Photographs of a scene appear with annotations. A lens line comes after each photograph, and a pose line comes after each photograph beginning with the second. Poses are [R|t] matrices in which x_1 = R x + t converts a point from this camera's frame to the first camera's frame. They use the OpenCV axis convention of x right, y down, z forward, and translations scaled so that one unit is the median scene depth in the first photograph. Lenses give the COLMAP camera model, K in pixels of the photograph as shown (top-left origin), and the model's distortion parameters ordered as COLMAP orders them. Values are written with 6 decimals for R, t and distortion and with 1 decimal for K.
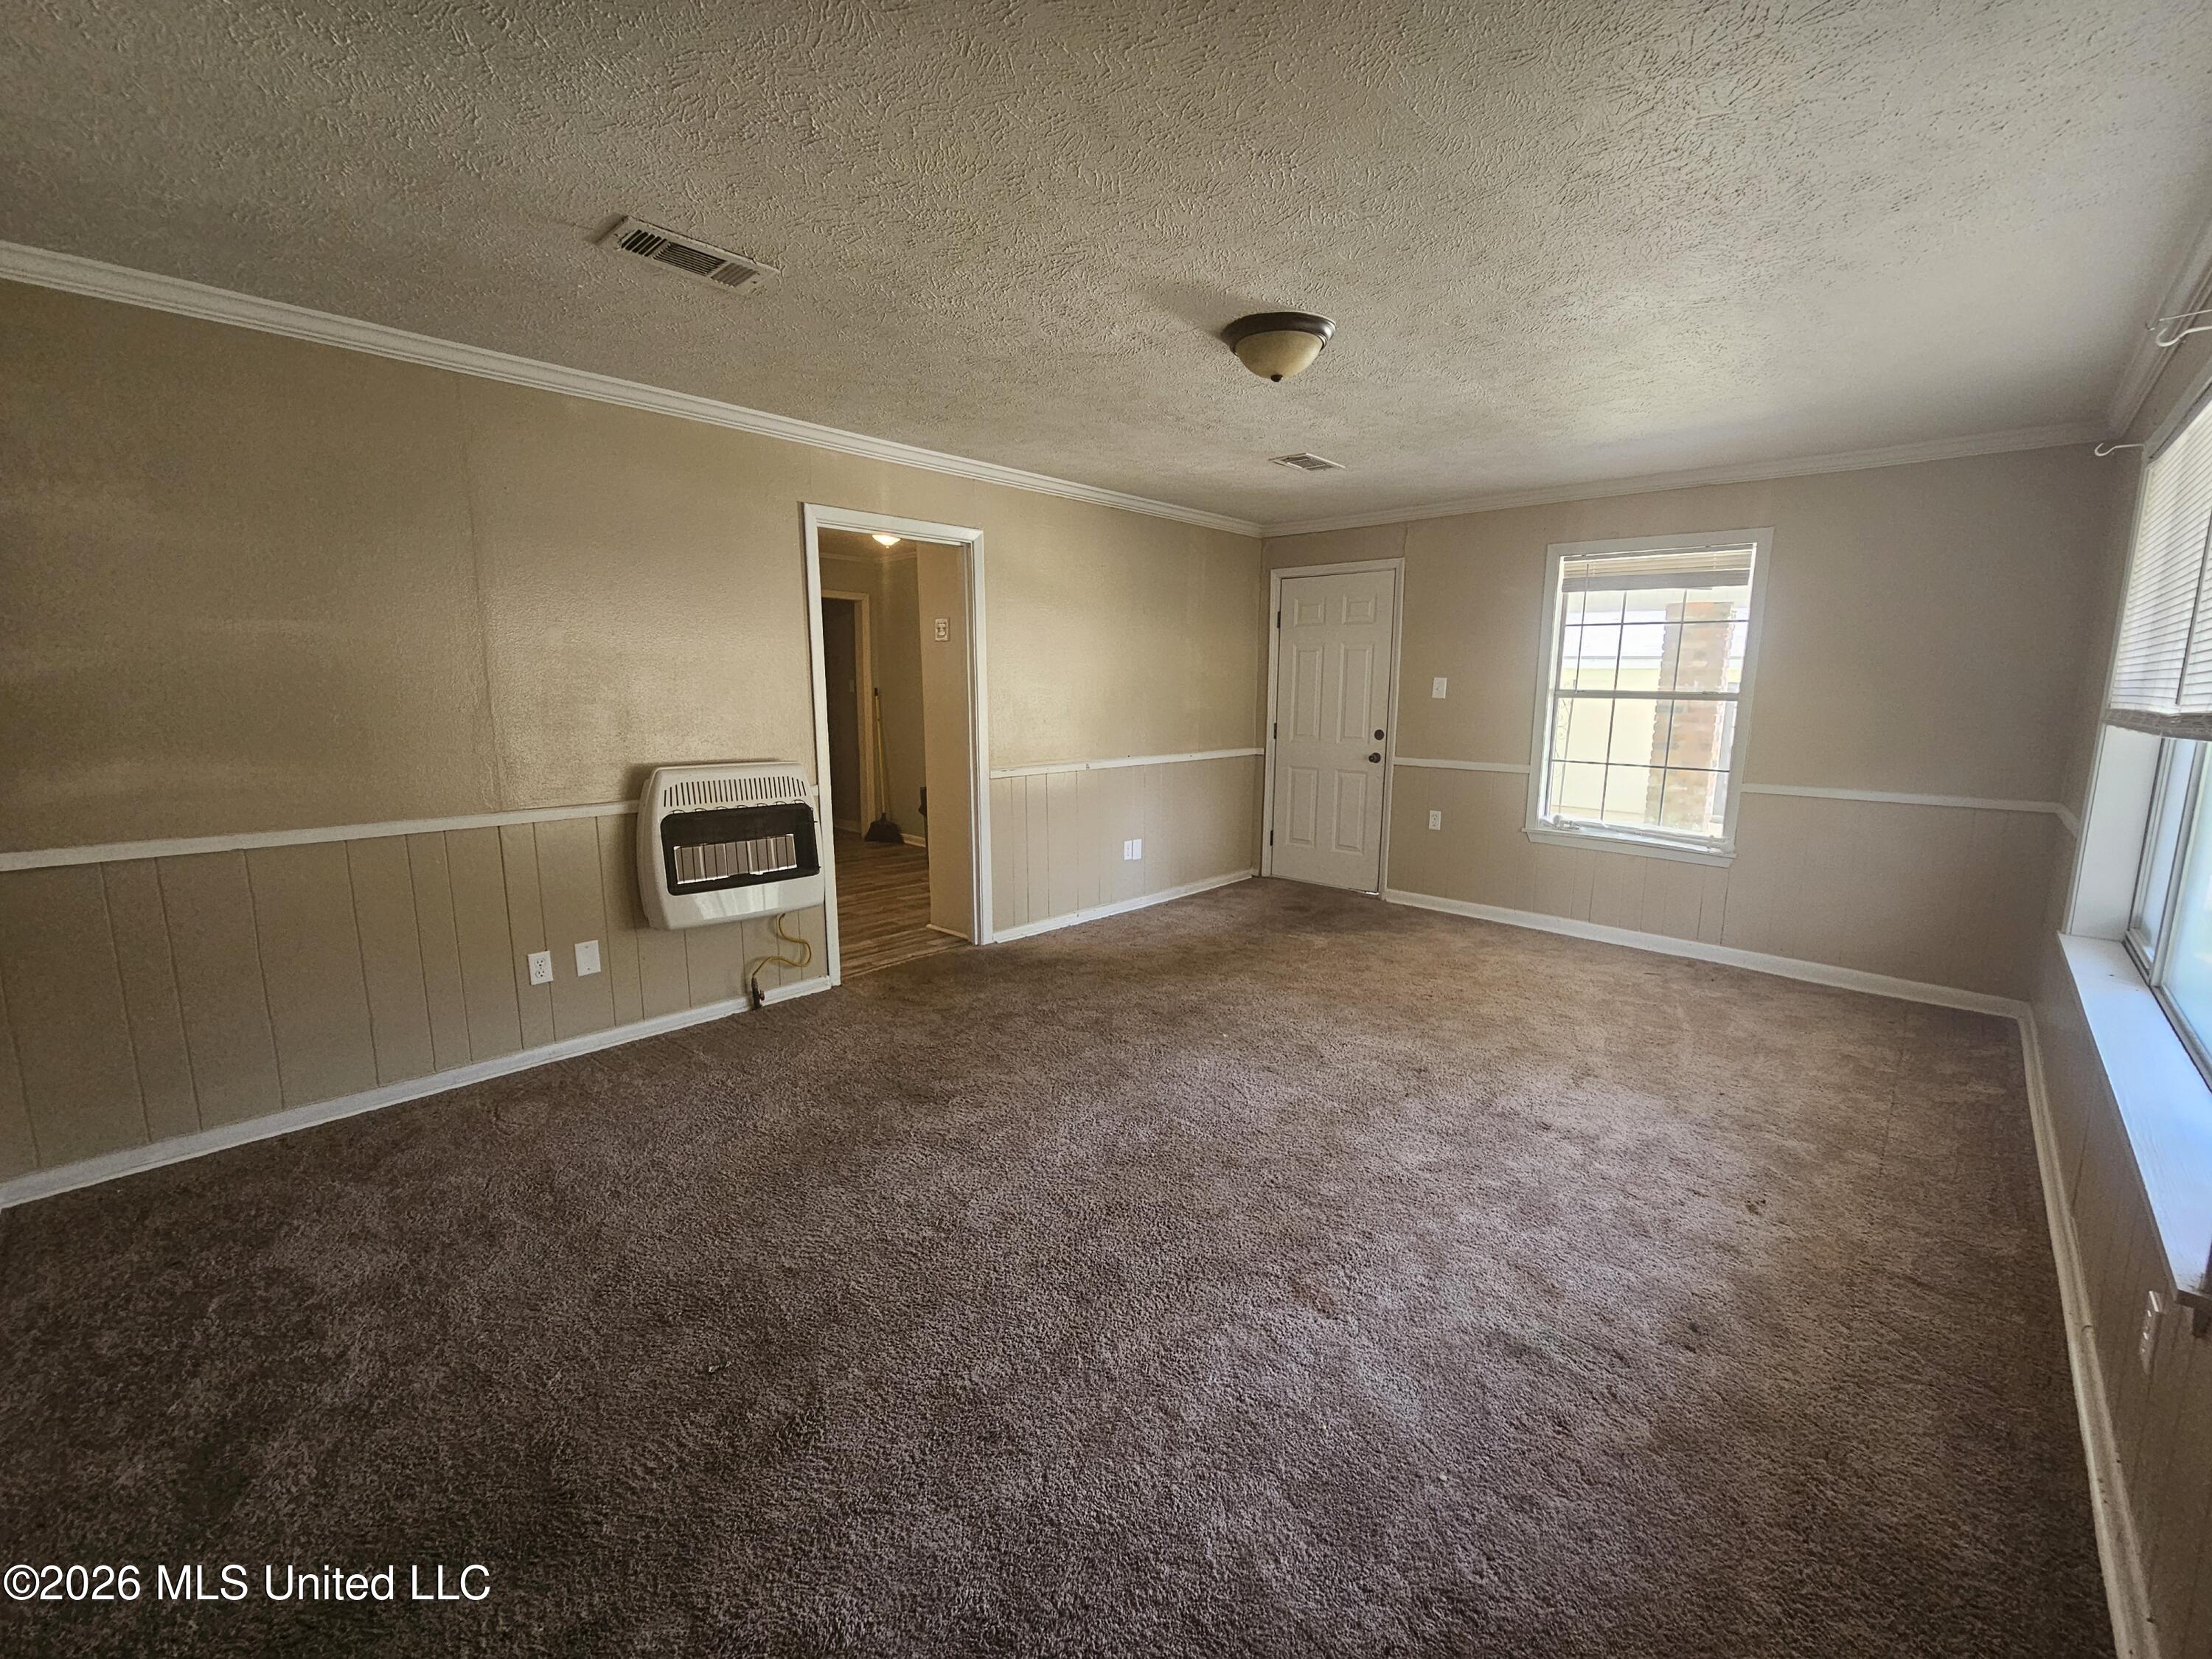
lens RADIAL K [[914.4, 0, 1115.1], [0, 914.4, 833.9], [0, 0, 1]] dist [-0.000005, -0.000128]
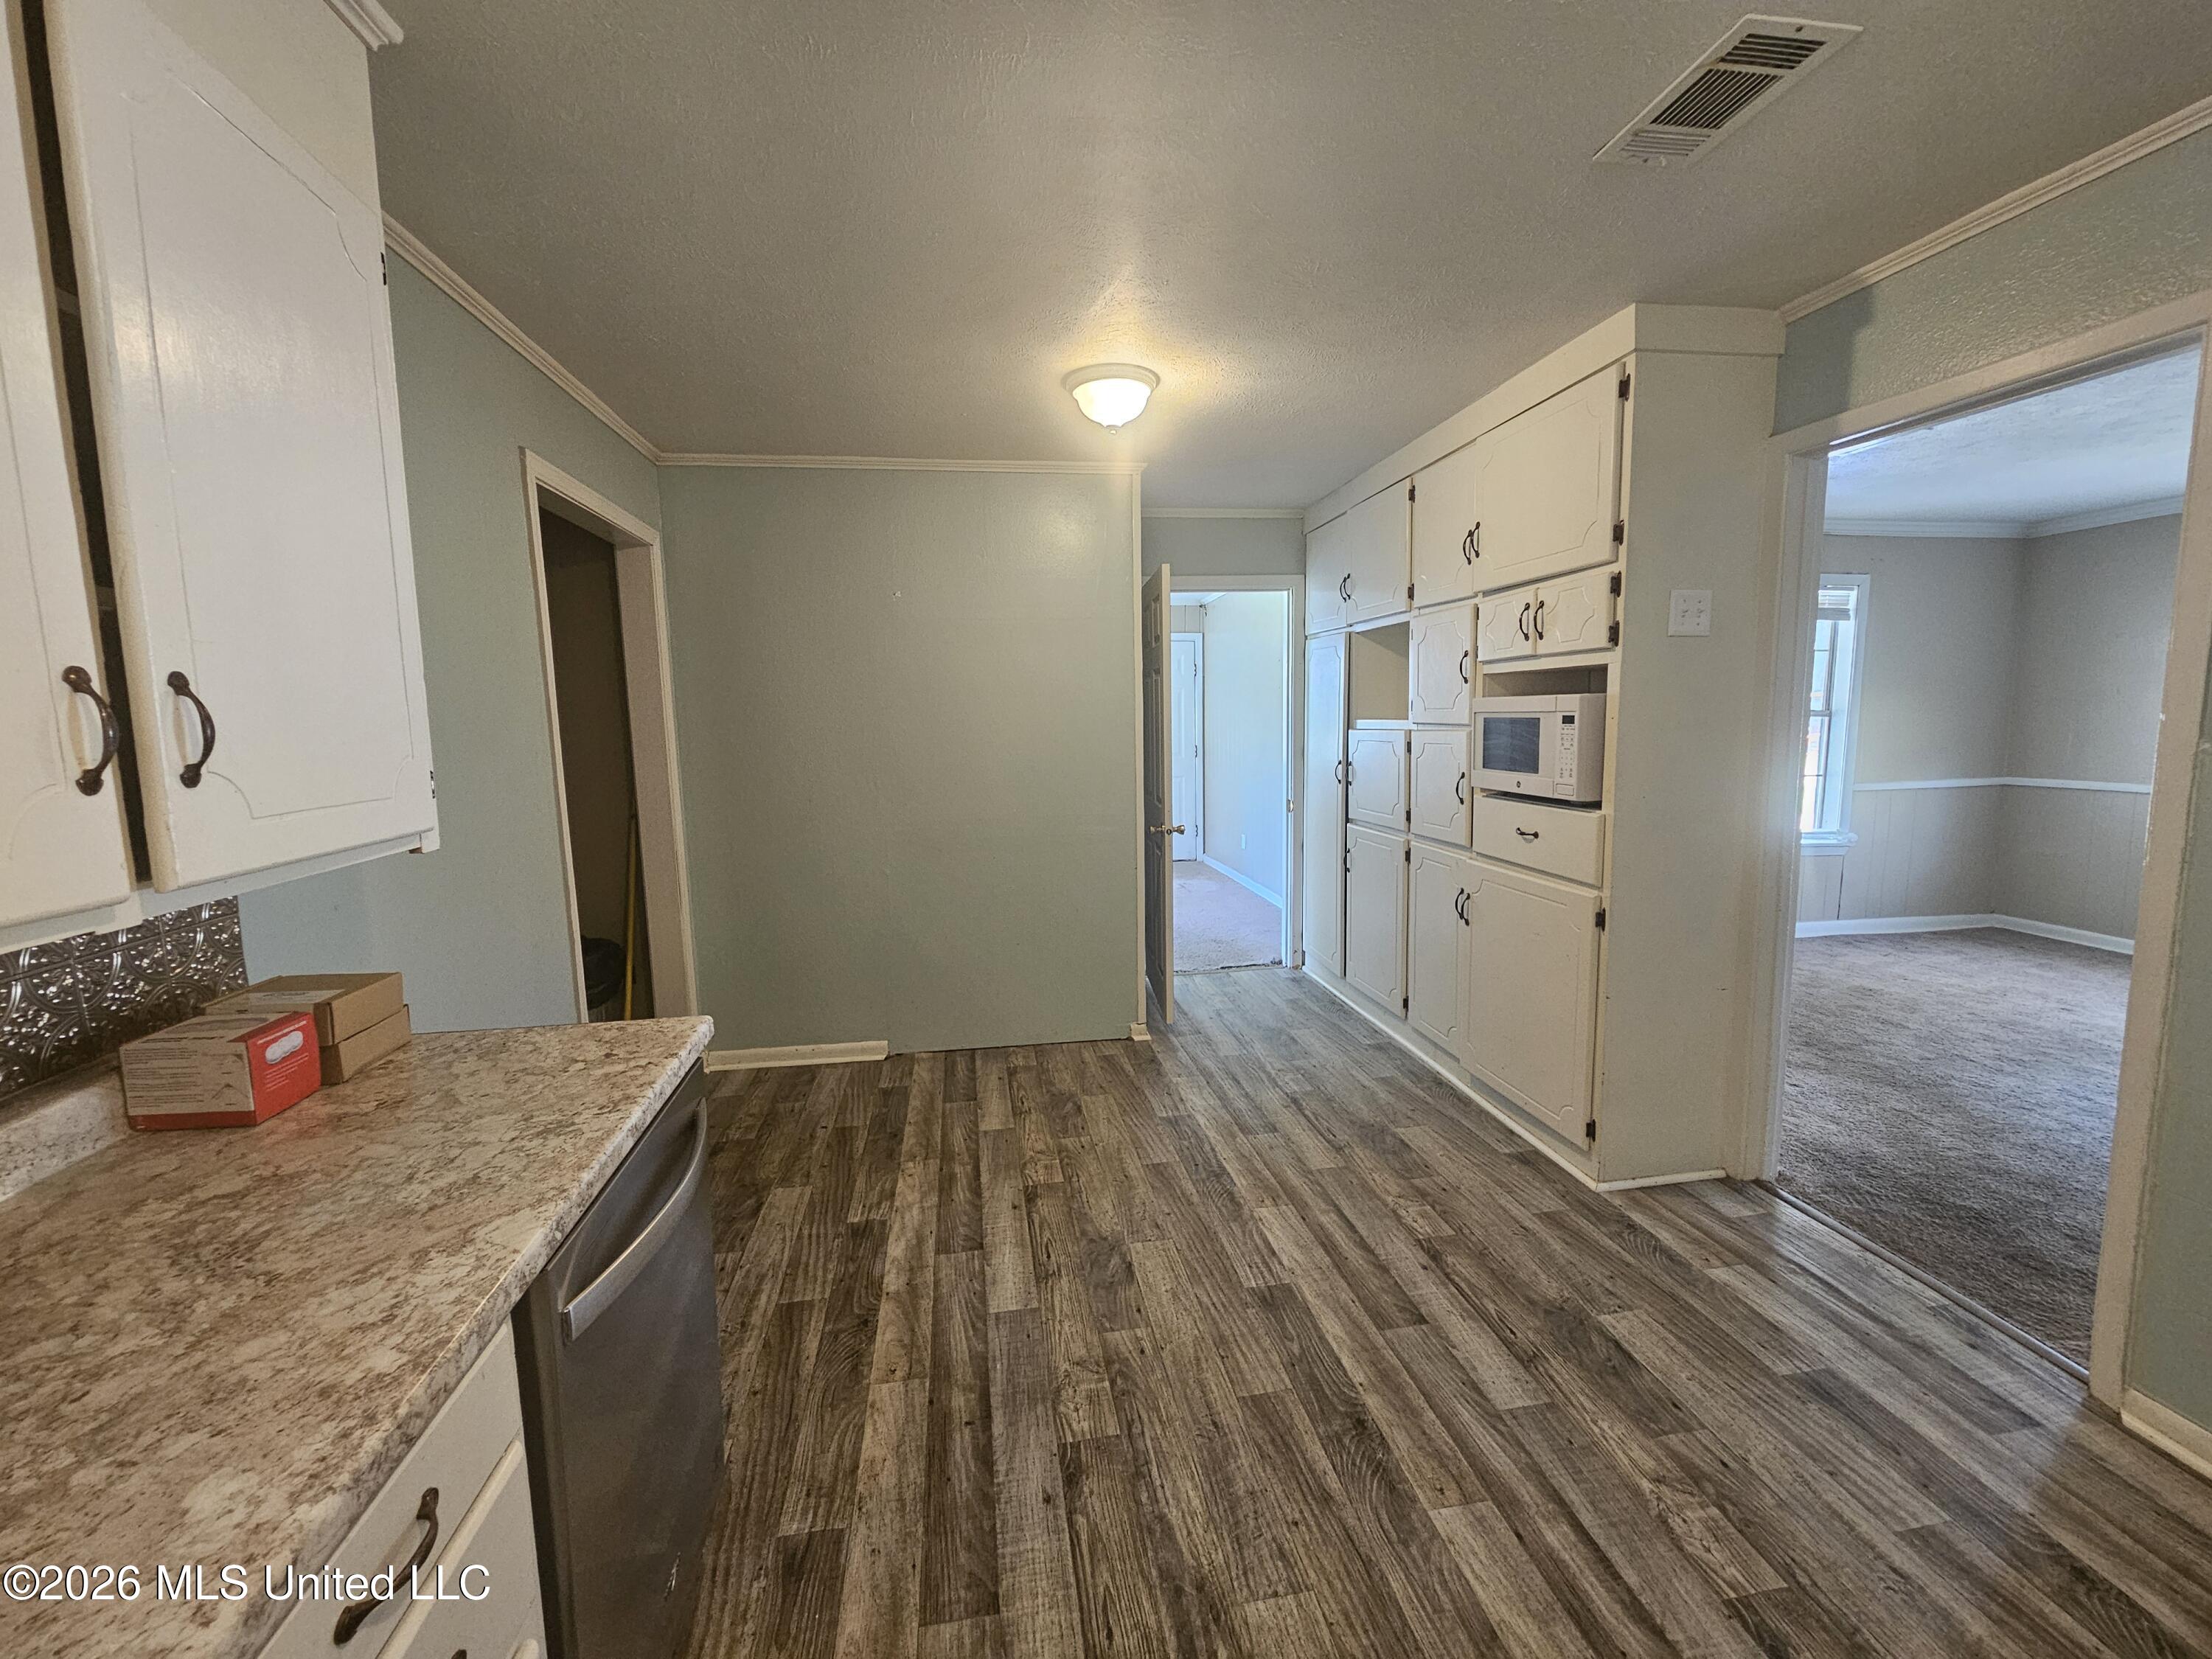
lens RADIAL K [[914.4, 0, 1115.1], [0, 914.4, 833.9], [0, 0, 1]] dist [-0.000005, -0.000128]
pose [[0.613547, -0.118452, 0.780723, -0.911783], [0.147835, 0.988435, 0.033786, -0.185468], [-0.775696, 0.094689, 0.623963, 1.069103]]
